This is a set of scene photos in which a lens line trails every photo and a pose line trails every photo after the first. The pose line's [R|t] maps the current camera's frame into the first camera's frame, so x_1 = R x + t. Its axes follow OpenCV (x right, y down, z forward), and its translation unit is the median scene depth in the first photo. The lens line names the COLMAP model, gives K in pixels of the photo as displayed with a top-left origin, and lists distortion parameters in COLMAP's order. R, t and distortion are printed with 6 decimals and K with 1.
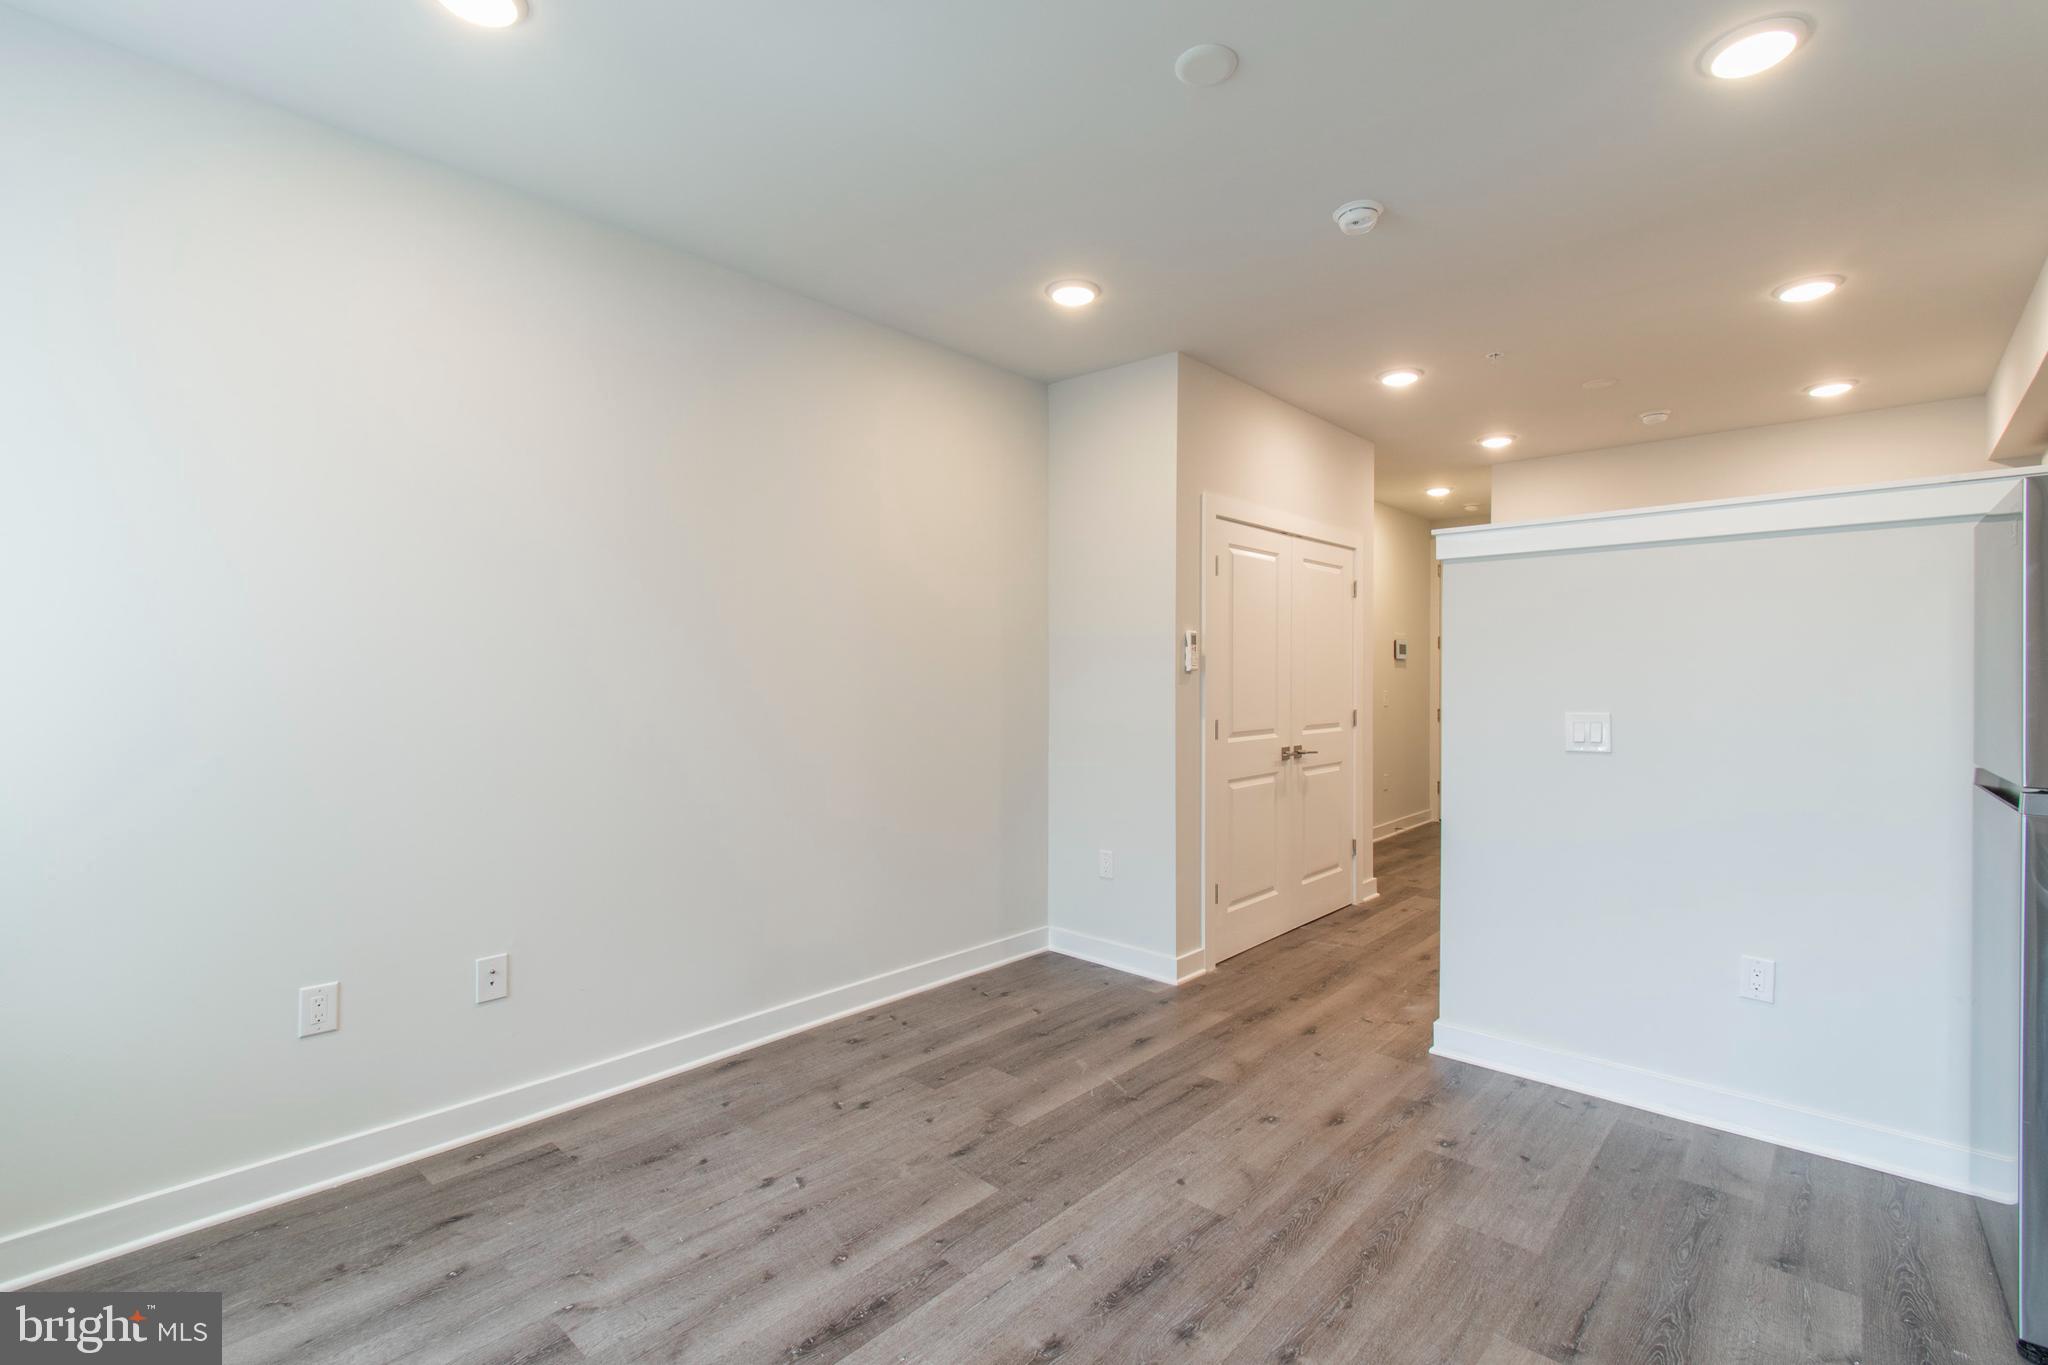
lens RADIAL K [[921.1, 0, 1025.3], [0, 921.1, 676.7], [0, 0, 1]] dist [0.001531, -0.002064]
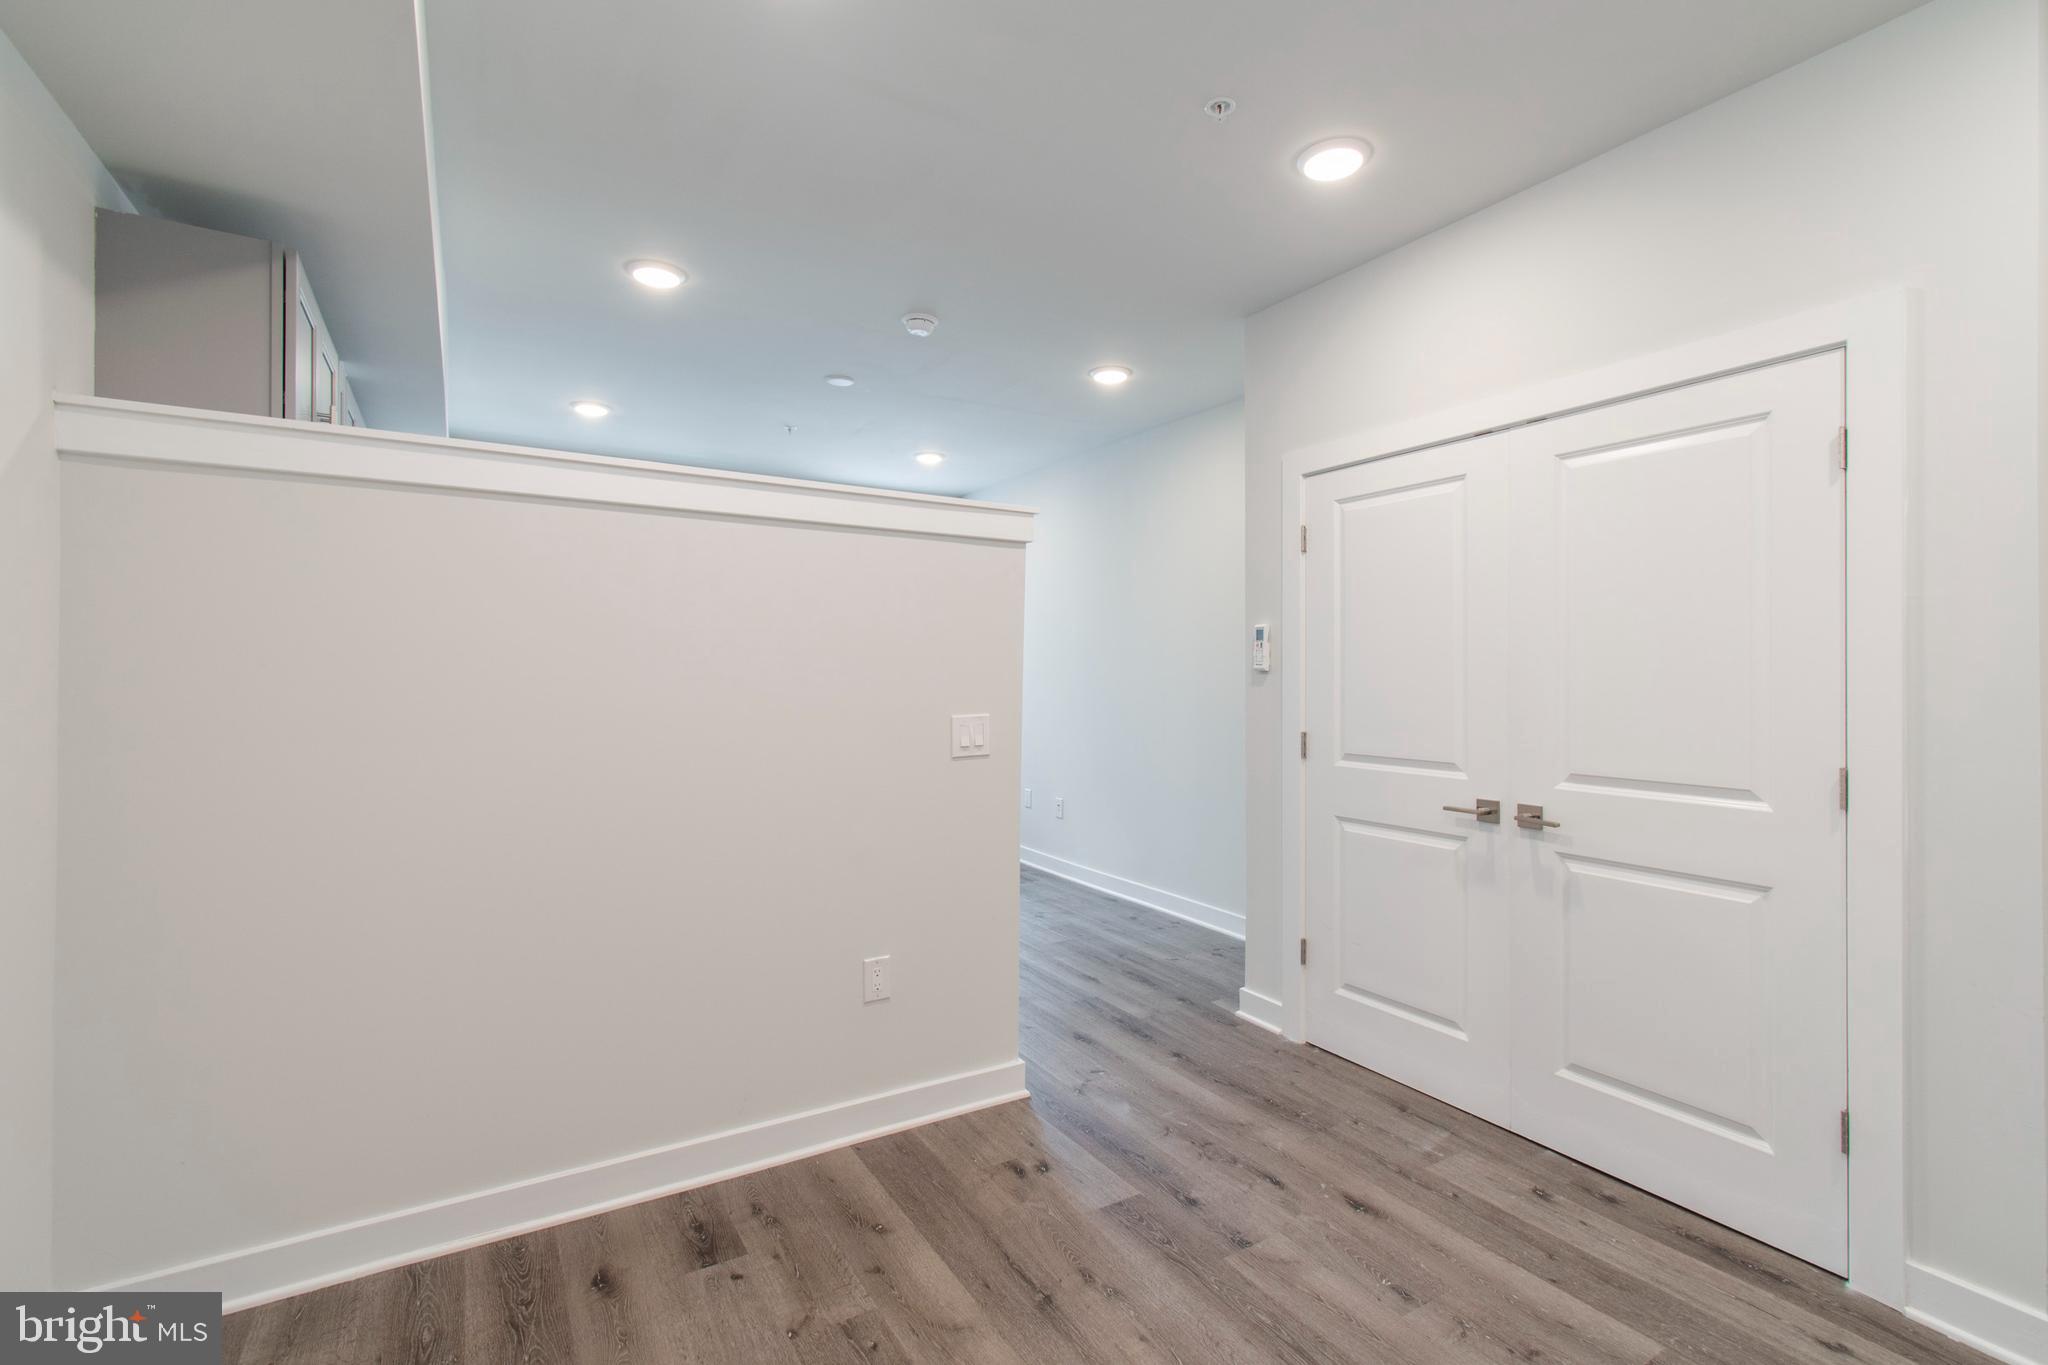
lens RADIAL K [[921.1, 0, 1036.5], [0, 921.1, 668.3], [0, 0, 1]] dist [0.001531, -0.002064]
pose [[-0.272462, -0.004892, -0.962154, 0.982866], [-0.003226, 0.999986, -0.004170, -0.003666], [0.962161, 0.001968, -0.272474, 0.946364]]
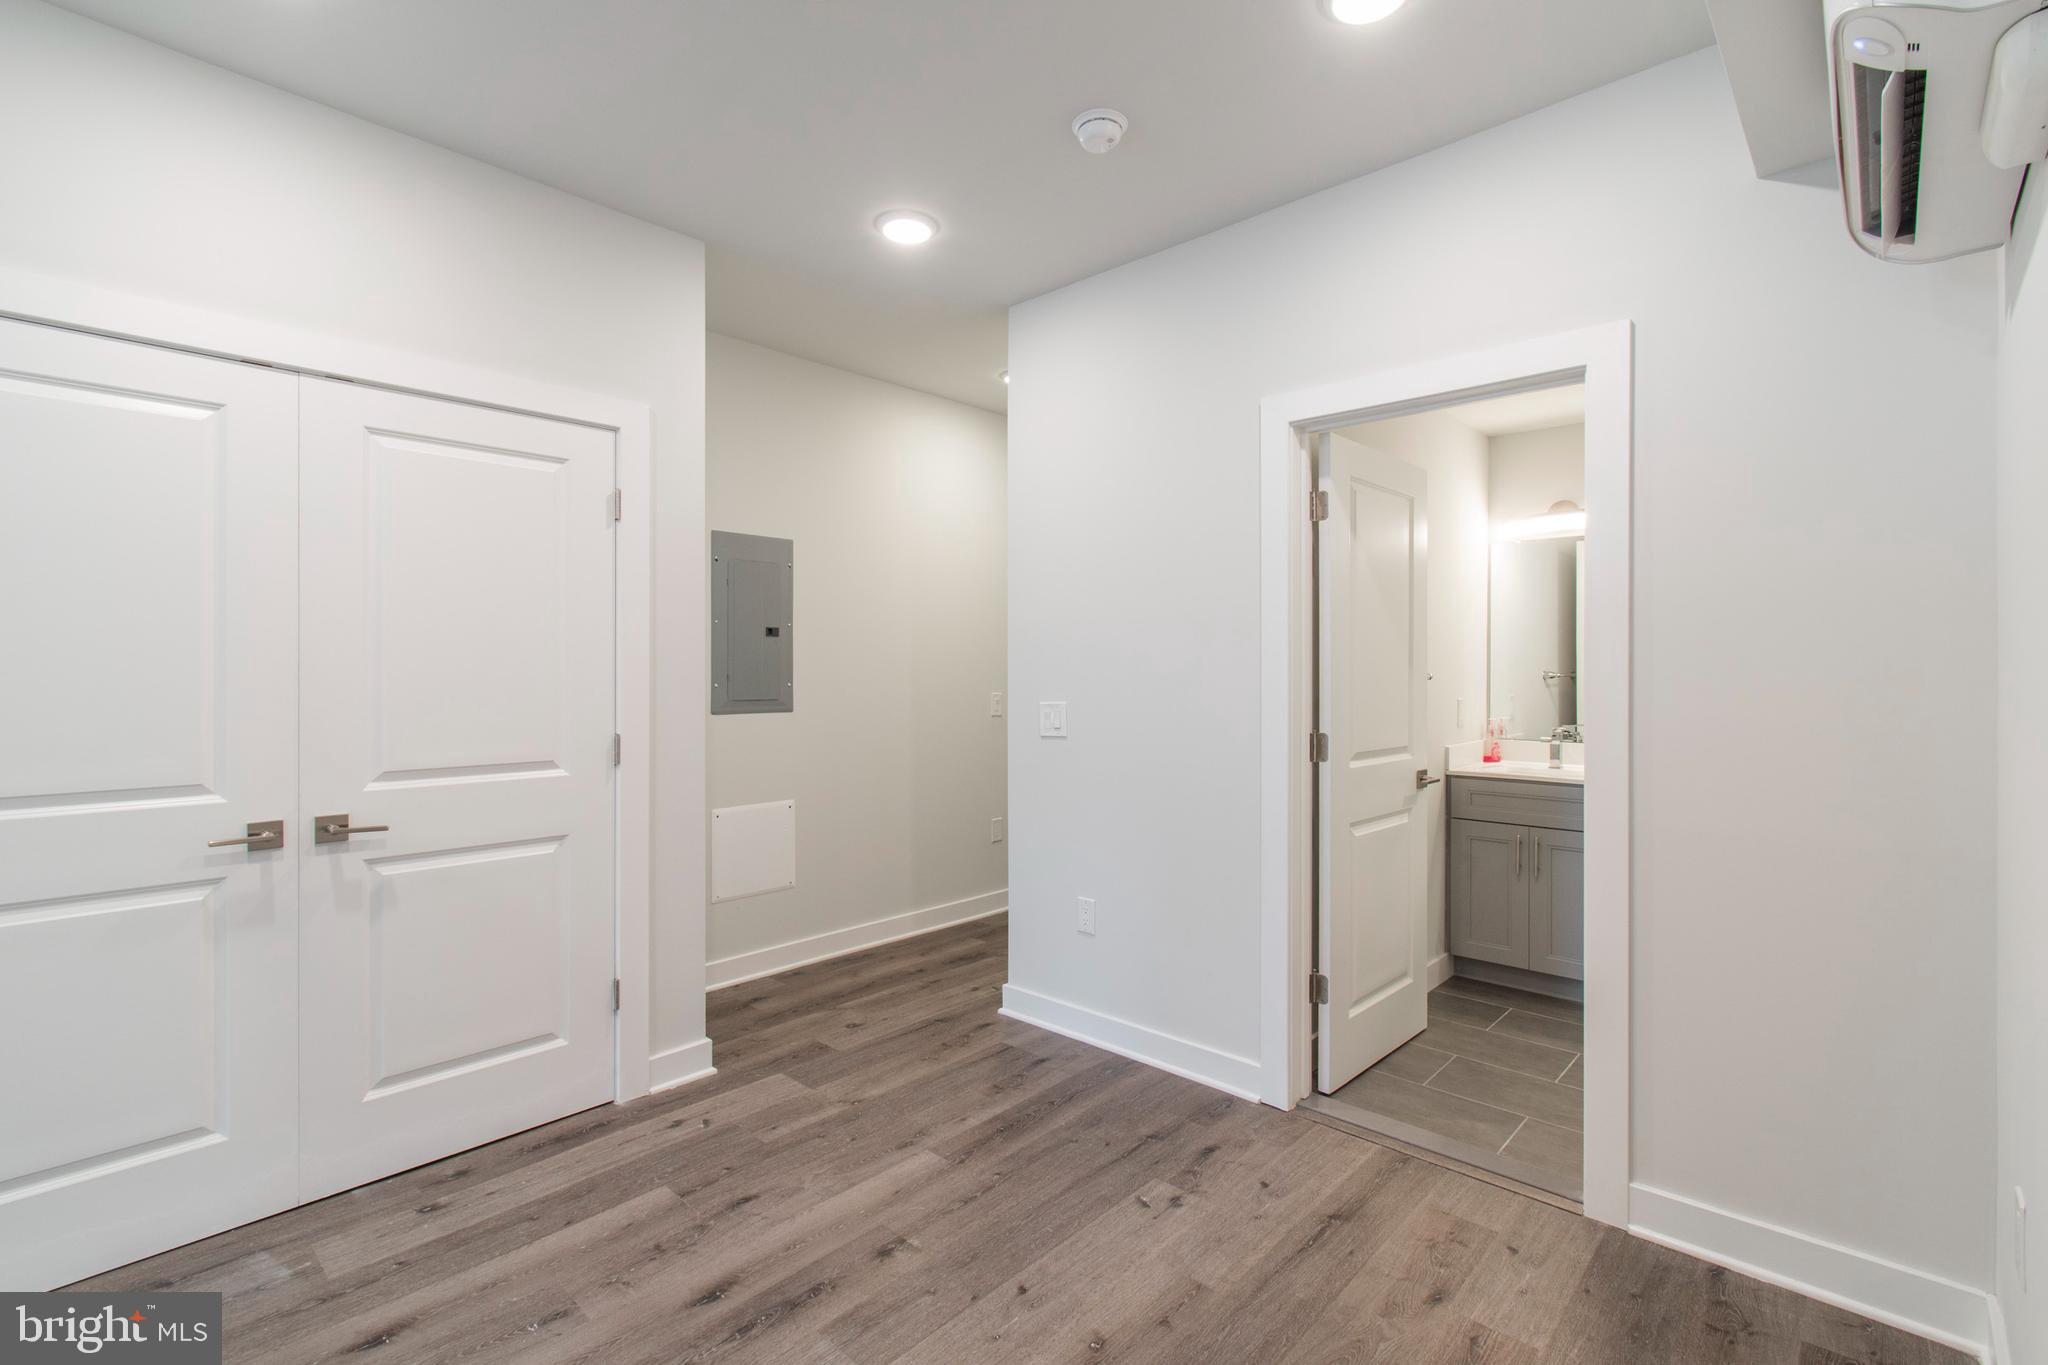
lens RADIAL K [[921.1, 0, 1039.3], [0, 921.1, 678.2], [0, 0, 1]] dist [0.001531, -0.002064]
pose [[0.999991, 0.001065, 0.004019, 0.721664], [-0.001086, 0.999985, 0.005300, 0.000235], [-0.004013, -0.005304, 0.999978, 0.568653]]
